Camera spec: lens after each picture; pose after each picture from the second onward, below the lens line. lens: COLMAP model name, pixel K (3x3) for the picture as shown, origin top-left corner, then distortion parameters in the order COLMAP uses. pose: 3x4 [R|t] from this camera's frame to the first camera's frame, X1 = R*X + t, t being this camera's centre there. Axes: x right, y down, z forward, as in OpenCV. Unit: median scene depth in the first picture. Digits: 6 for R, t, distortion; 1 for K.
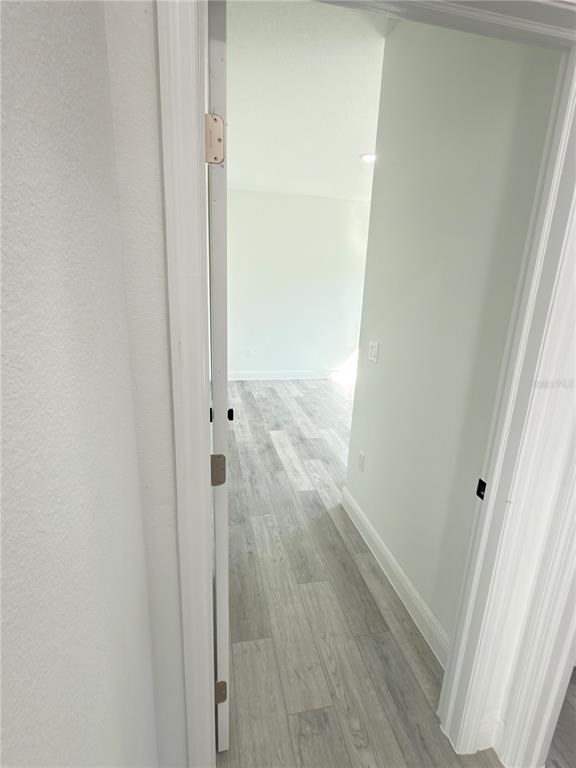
lens RADIAL K [[372.7, 0, 288.7], [0, 372.7, 381.7], [0, 0, 1]] dist [-0.001624, 0.000413]
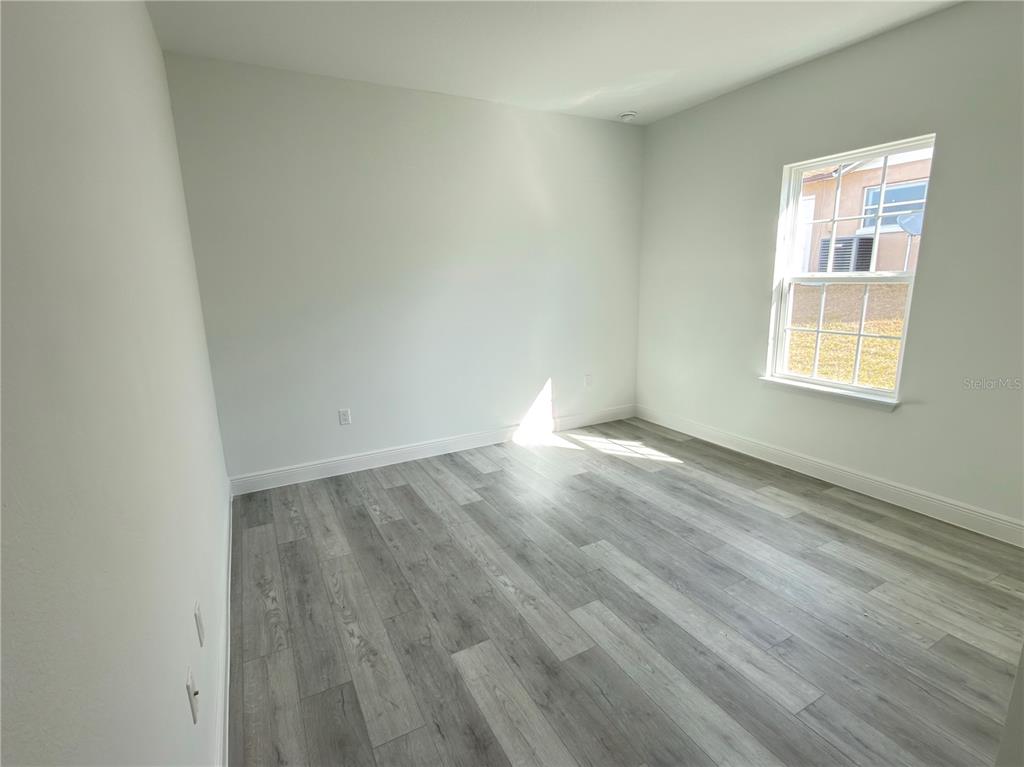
lens RADIAL K [[496.9, 0, 515.3], [0, 496.9, 387.6], [0, 0, 1]] dist [-0.001624, 0.000413]
pose [[0.957012, -0.119274, 0.264391, -0.088058], [0.127697, 0.991702, -0.014840, -0.111549], [-0.260427, 0.047964, 0.964301, 0.478710]]
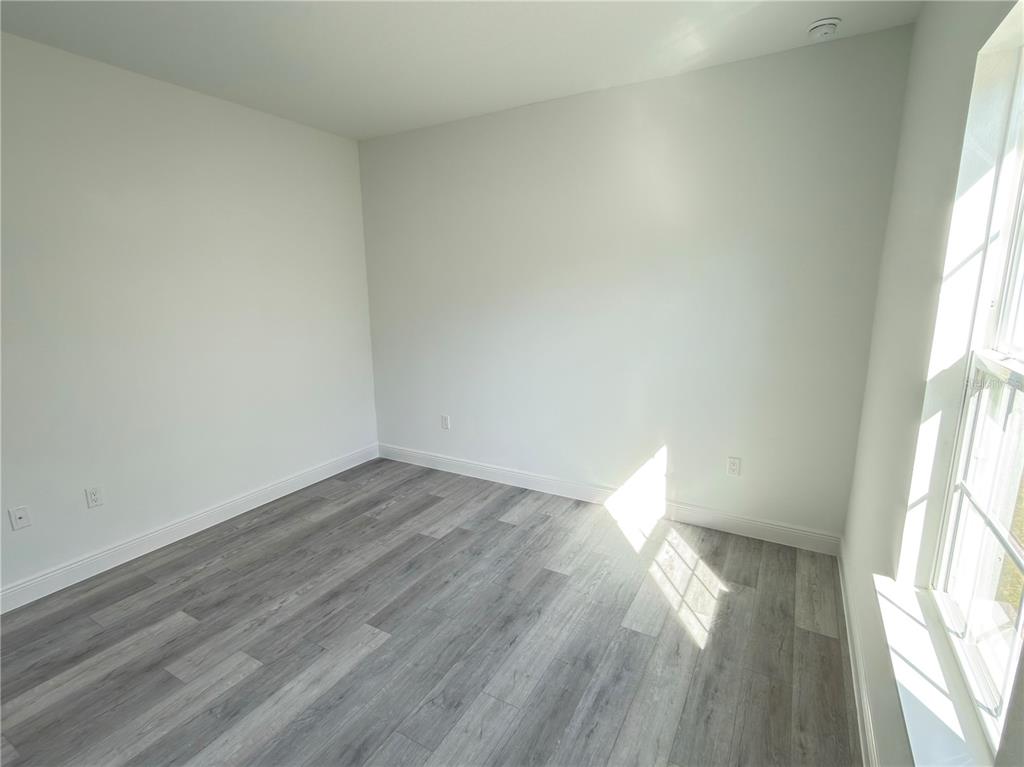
lens RADIAL K [[496.9, 0, 511.8], [0, 496.9, 388.4], [0, 0, 1]] dist [-0.001624, 0.000413]
pose [[0.742996, 0.094865, -0.662539, 0.630308], [-0.131611, 0.991285, -0.005656, -0.193797], [0.656228, 0.091400, 0.749006, 0.750595]]
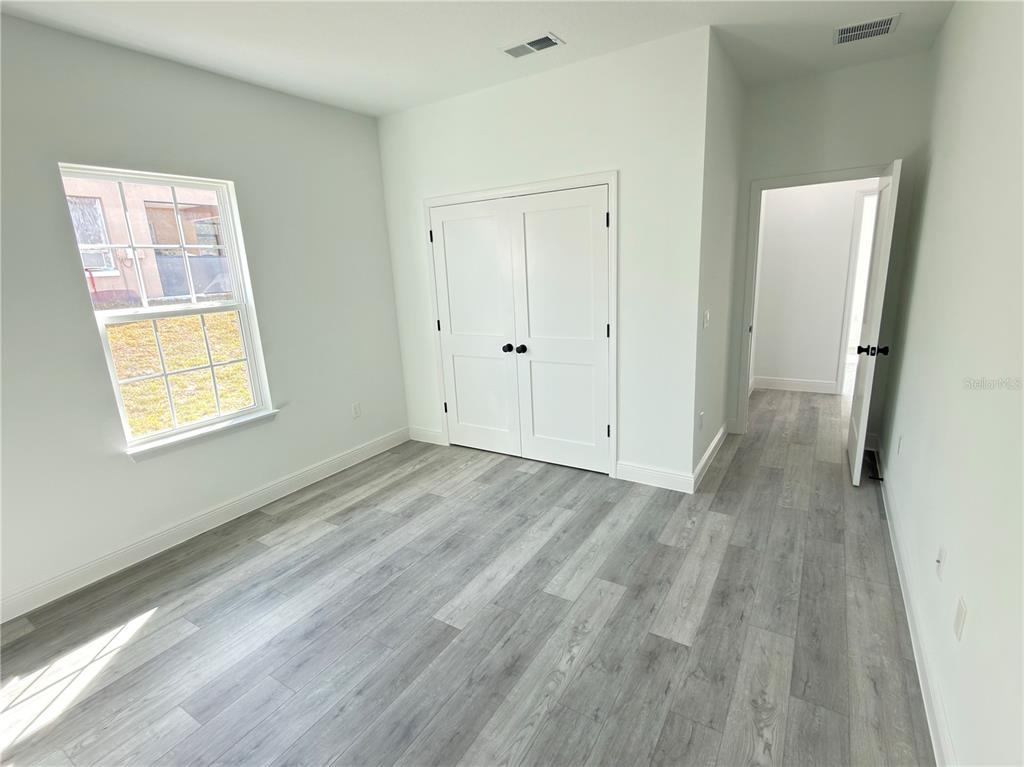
lens RADIAL K [[496.9, 0, 508.9], [0, 496.9, 384.7], [0, 0, 1]] dist [-0.001624, 0.000413]
pose [[-0.713402, -0.167283, 0.680496, -0.217479], [0.199853, 0.882189, 0.426381, -0.354275], [-0.671652, 0.440180, -0.595923, 1.269922]]
